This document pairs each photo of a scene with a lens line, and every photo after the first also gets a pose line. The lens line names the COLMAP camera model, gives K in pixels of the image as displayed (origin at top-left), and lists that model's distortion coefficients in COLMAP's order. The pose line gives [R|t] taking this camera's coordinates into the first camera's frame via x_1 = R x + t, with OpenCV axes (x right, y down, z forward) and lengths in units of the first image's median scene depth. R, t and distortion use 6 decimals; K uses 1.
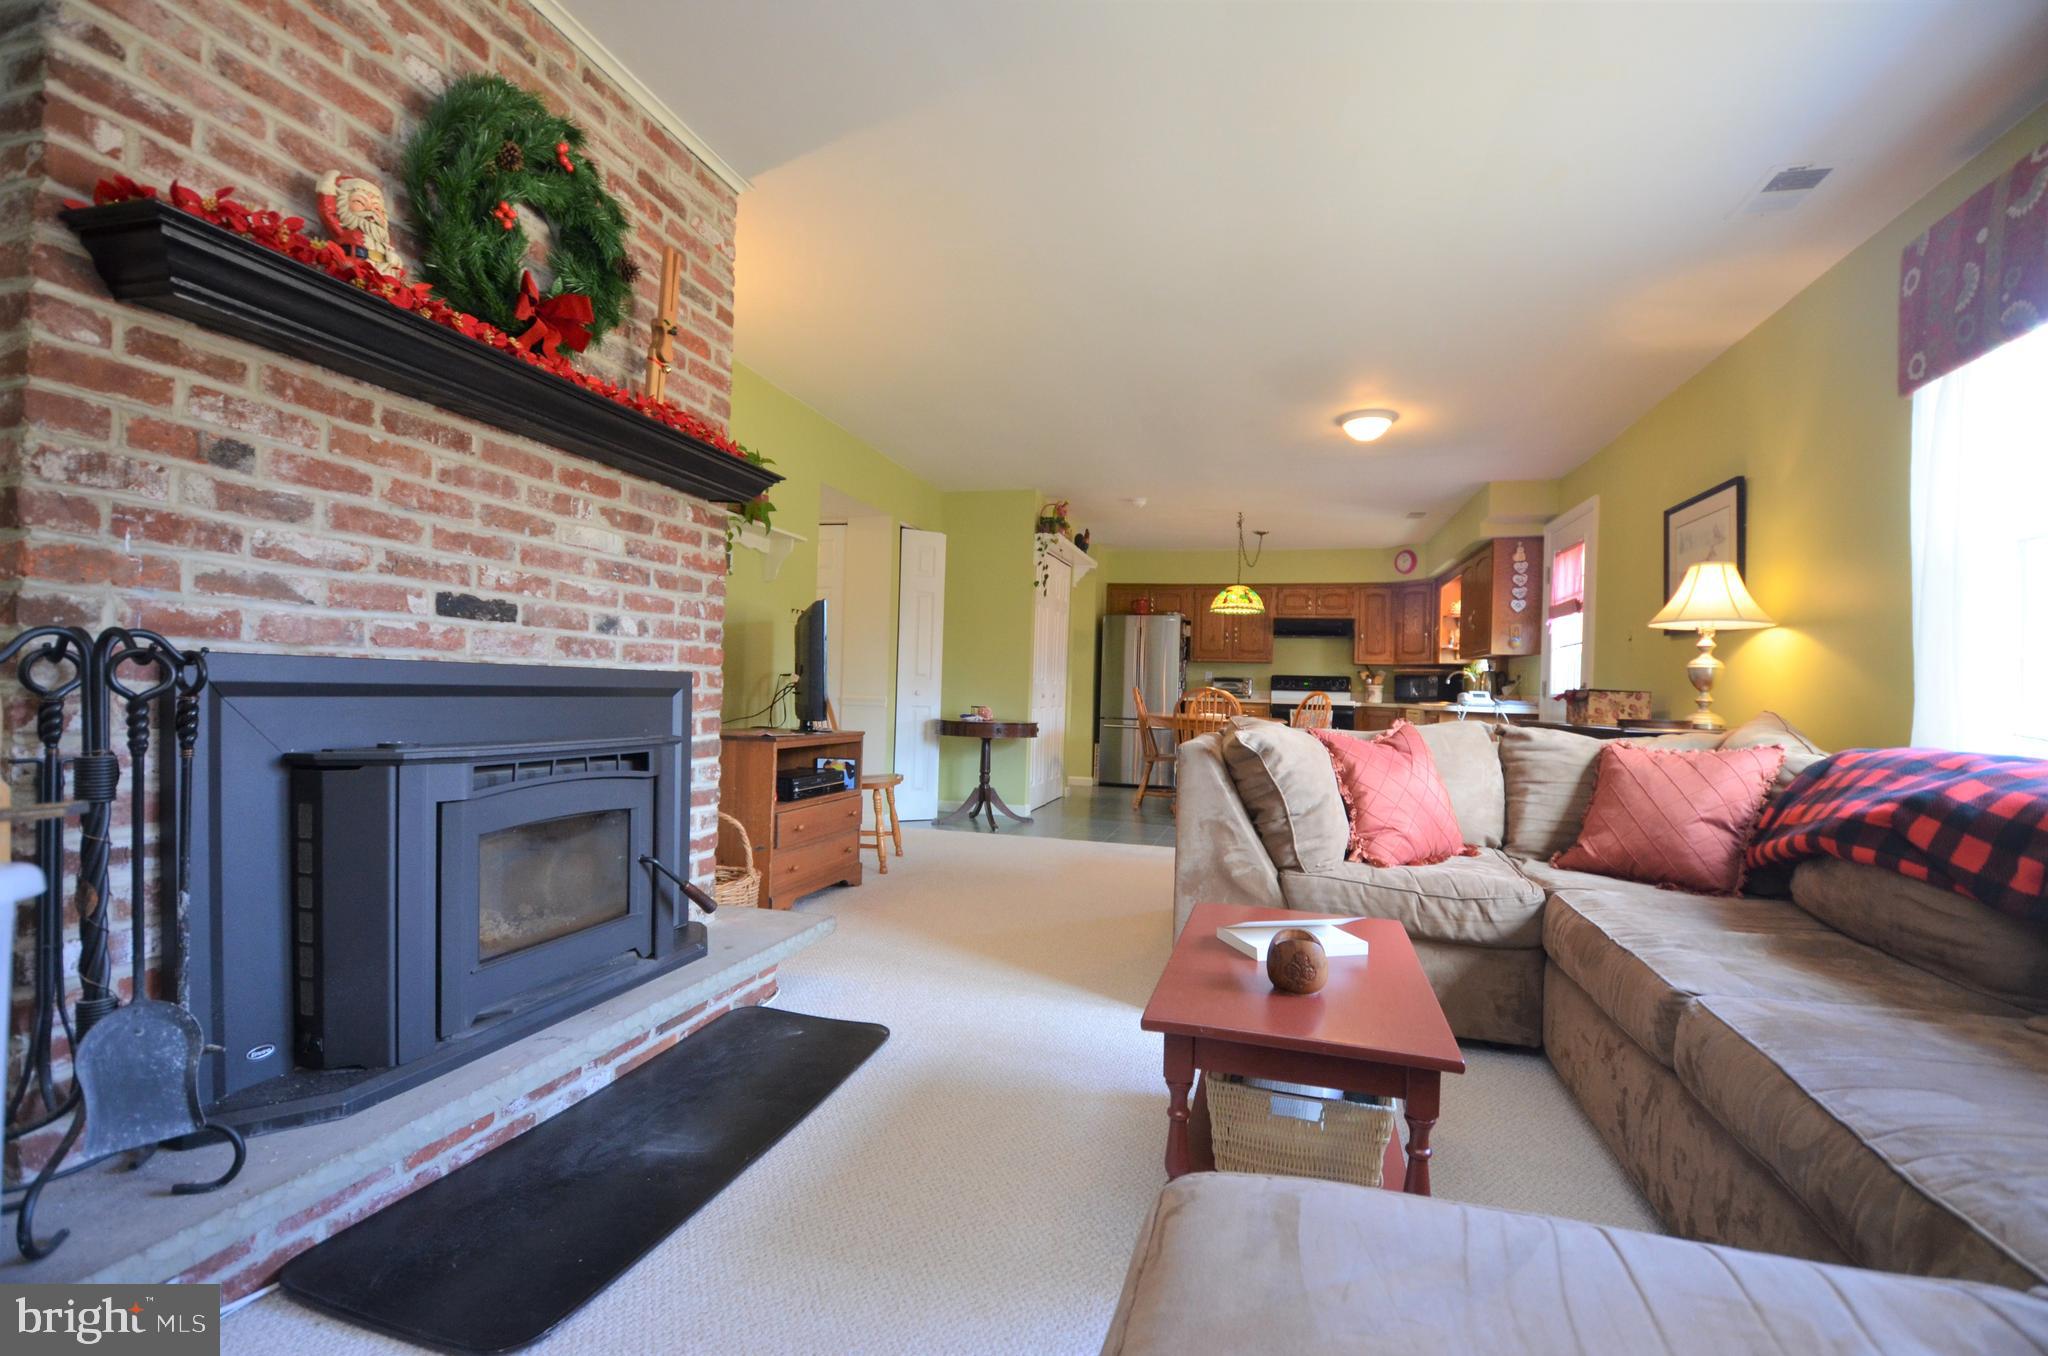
lens RADIAL K [[900.0, 0, 1029.7], [0, 900.0, 690.0], [0, 0, 1]] dist [0.031697, -0.032202]
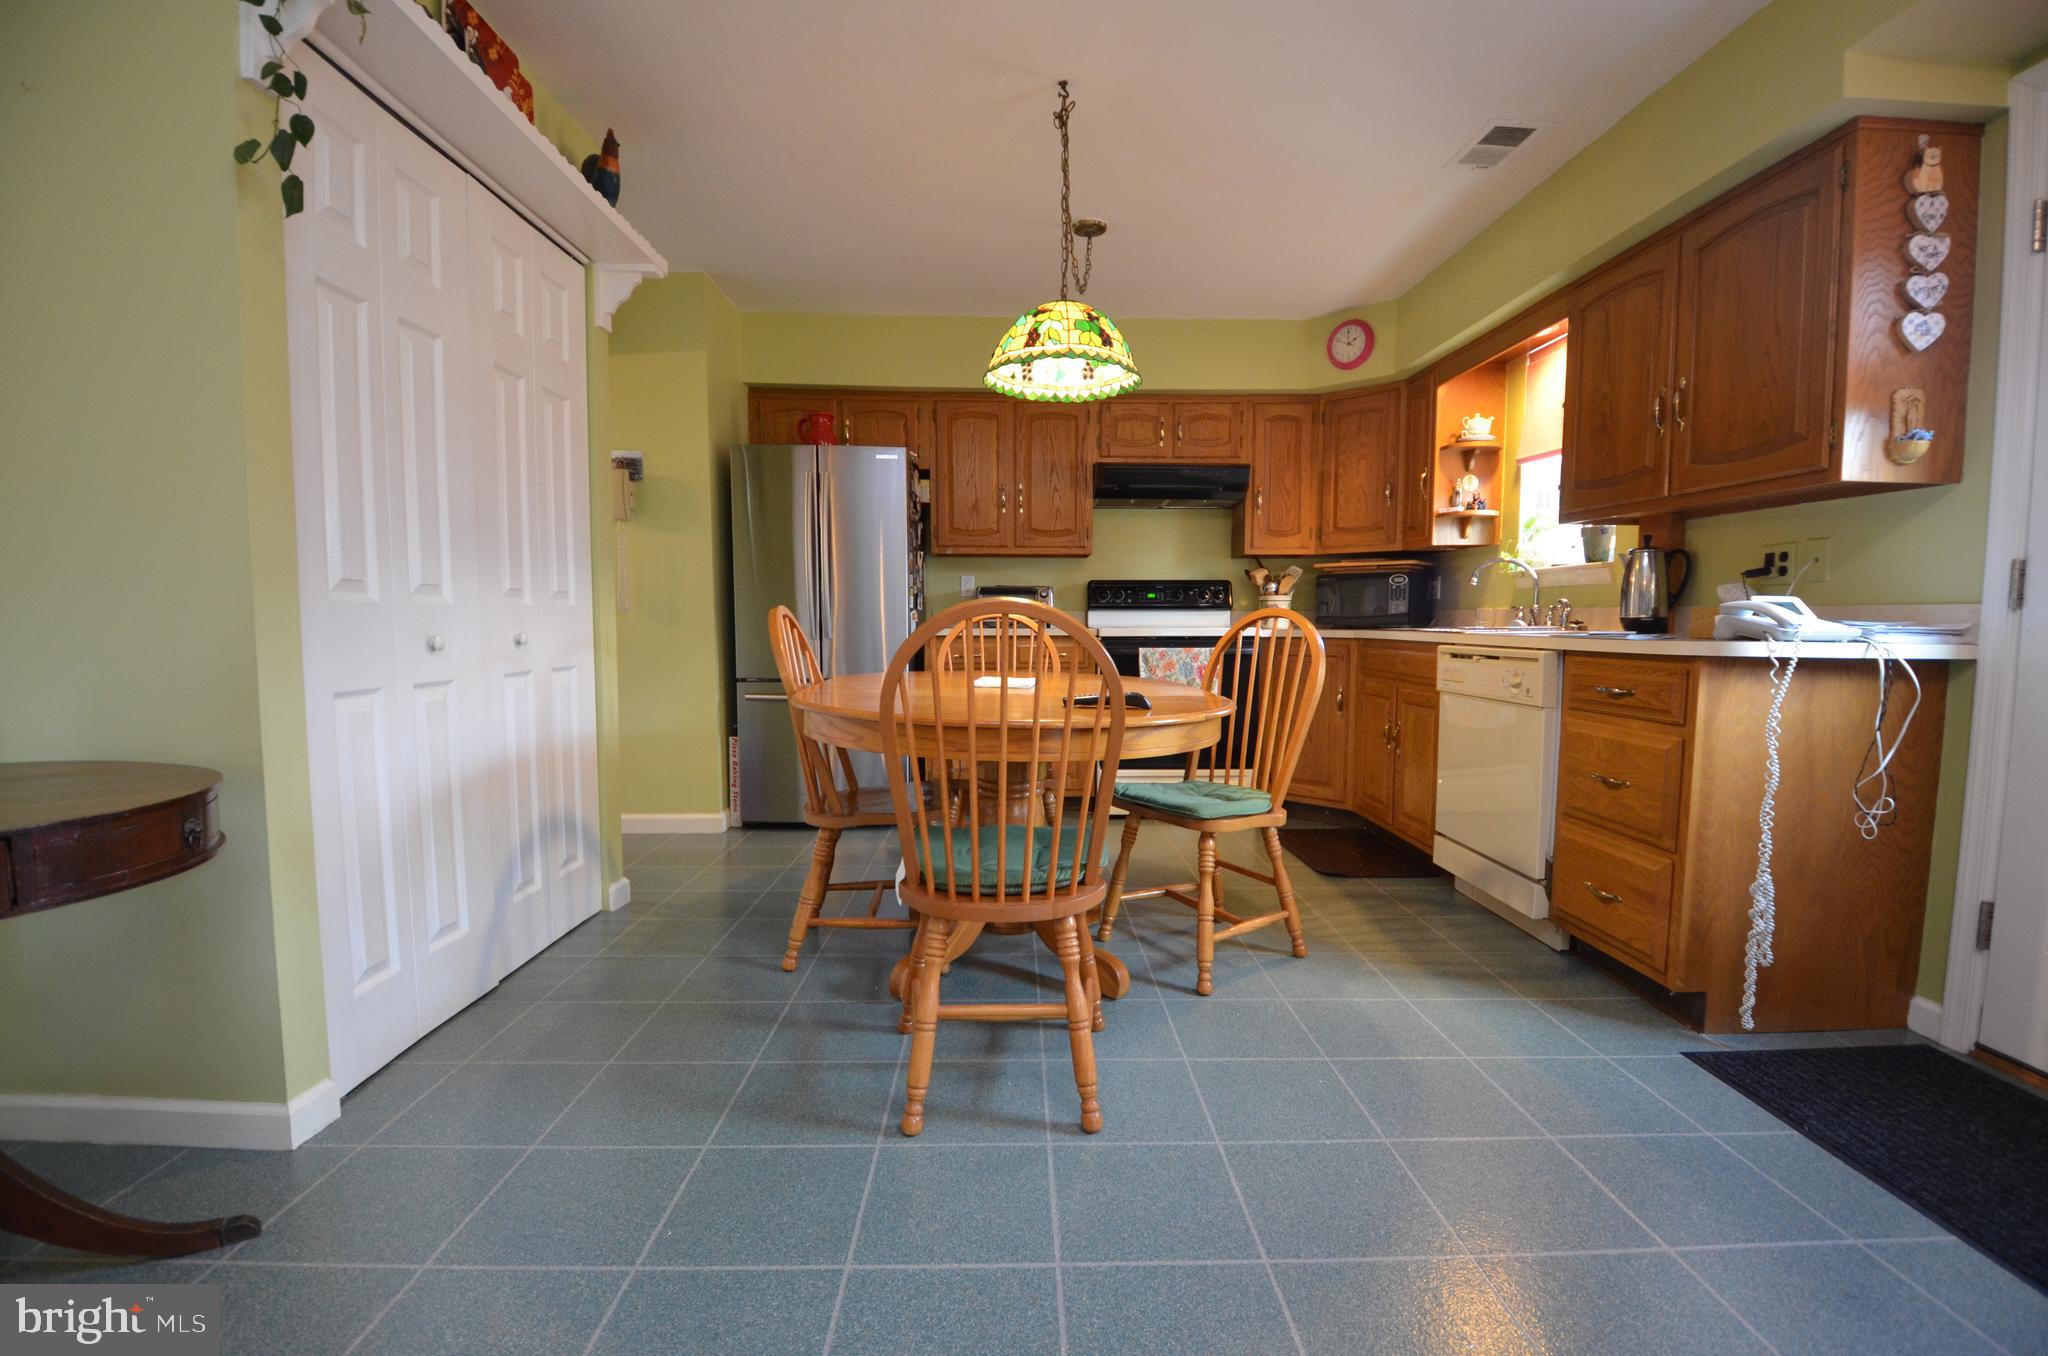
lens RADIAL K [[900.0, 0, 1029.7], [0, 900.0, 690.0], [0, 0, 1]] dist [0.031697, -0.032202]
pose [[0.958119, -0.047599, 0.282388, 0.092397], [0.023665, 0.995877, 0.087569, 0.000239], [-0.285392, -0.077219, 0.955295, 0.538124]]
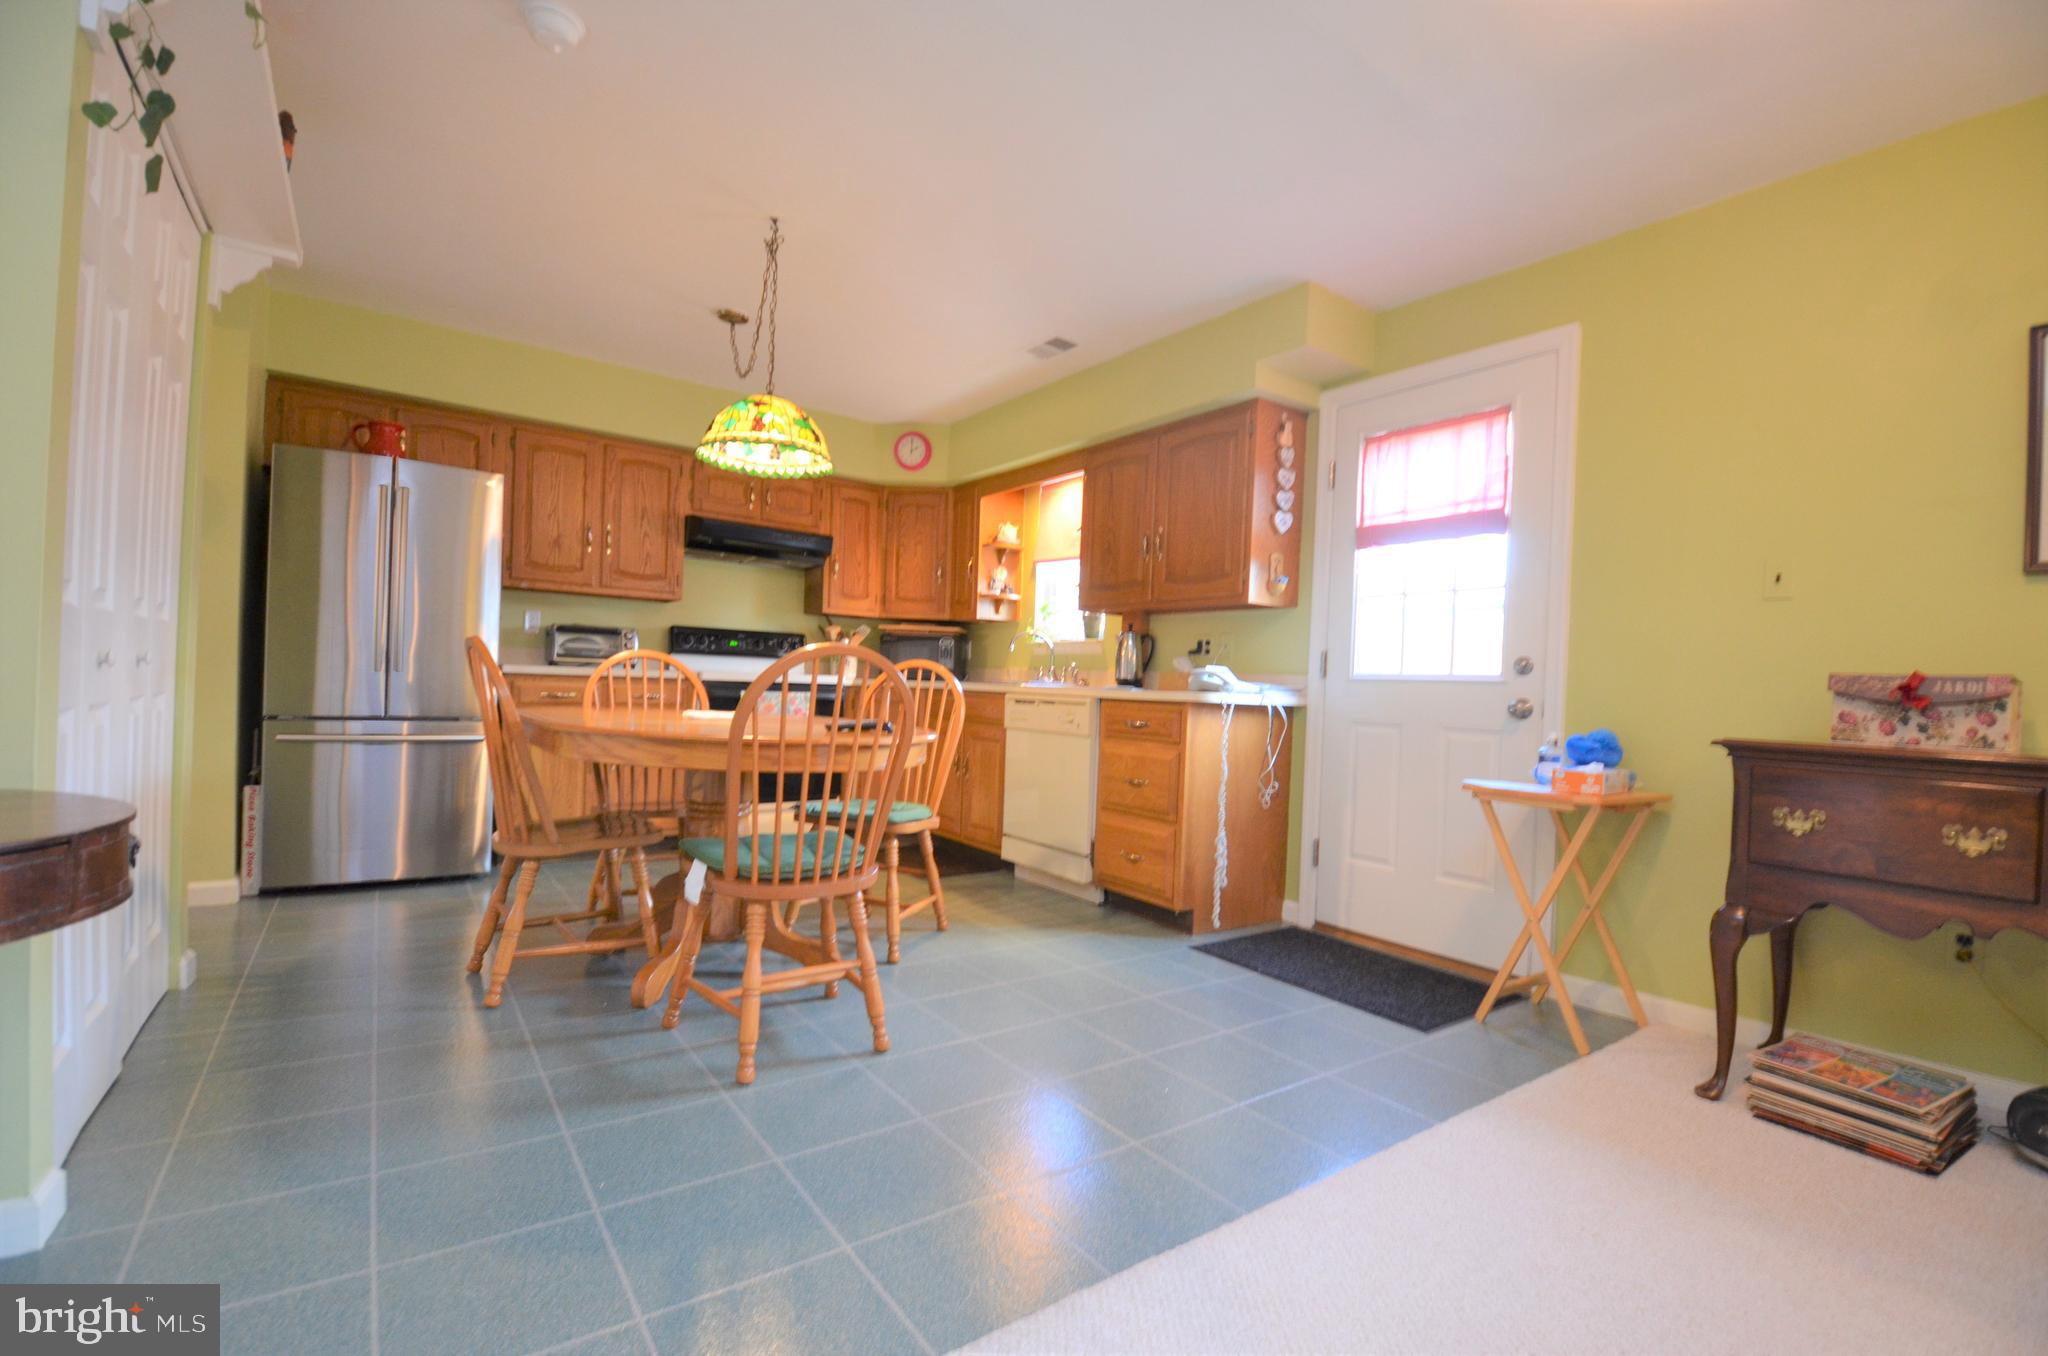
lens RADIAL K [[900.0, 0, 1029.7], [0, 900.0, 690.0], [0, 0, 1]] dist [0.031697, -0.032202]
pose [[0.627105, -0.006822, 0.778905, -0.014659], [-0.022820, 0.999372, 0.027125, 0.002600], [-0.778601, -0.034785, 0.626555, 0.526318]]
